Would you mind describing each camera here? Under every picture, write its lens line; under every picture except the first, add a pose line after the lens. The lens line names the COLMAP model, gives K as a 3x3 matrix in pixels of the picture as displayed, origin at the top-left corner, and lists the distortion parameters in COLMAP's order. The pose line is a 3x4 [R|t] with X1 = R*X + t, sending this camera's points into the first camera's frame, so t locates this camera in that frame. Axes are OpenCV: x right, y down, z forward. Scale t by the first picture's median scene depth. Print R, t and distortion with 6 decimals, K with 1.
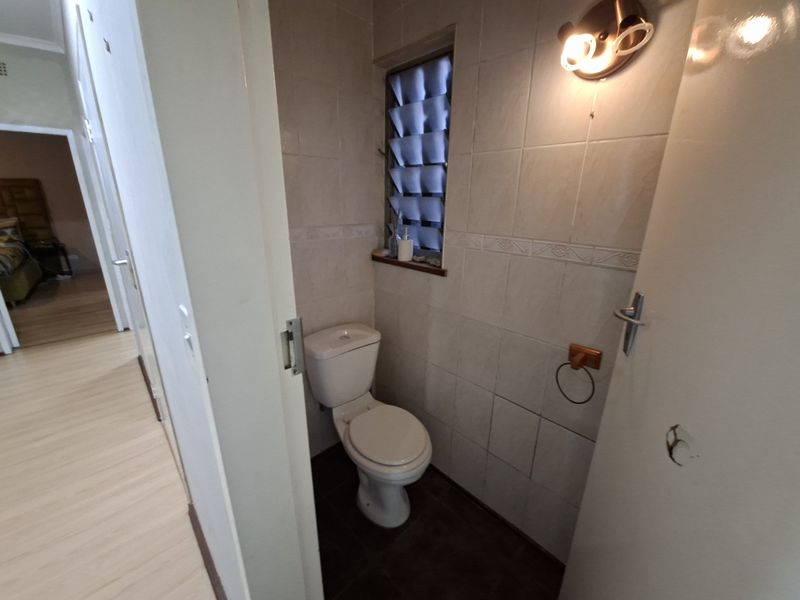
lens RADIAL K [[319.0, 0, 400.0], [0, 319.0, 300.0], [0, 0, 1]] dist [-0.001018, -0.000046]
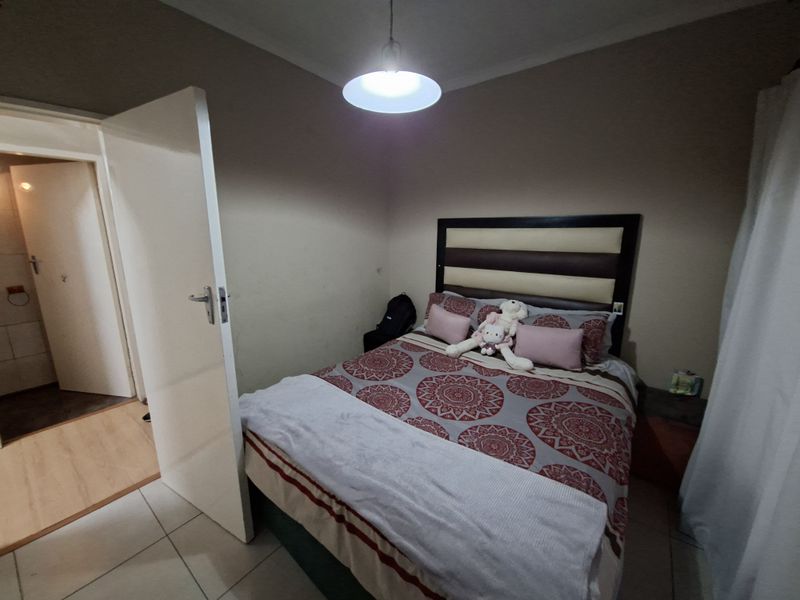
lens RADIAL K [[319.0, 0, 400.0], [0, 319.0, 300.0], [0, 0, 1]] dist [-0.001018, -0.000046]
pose [[0.060879, -0.223023, 0.972910, -1.147726], [0.279897, 0.939425, 0.197833, 0.477736], [-0.958098, 0.260271, 0.119615, -1.414323]]
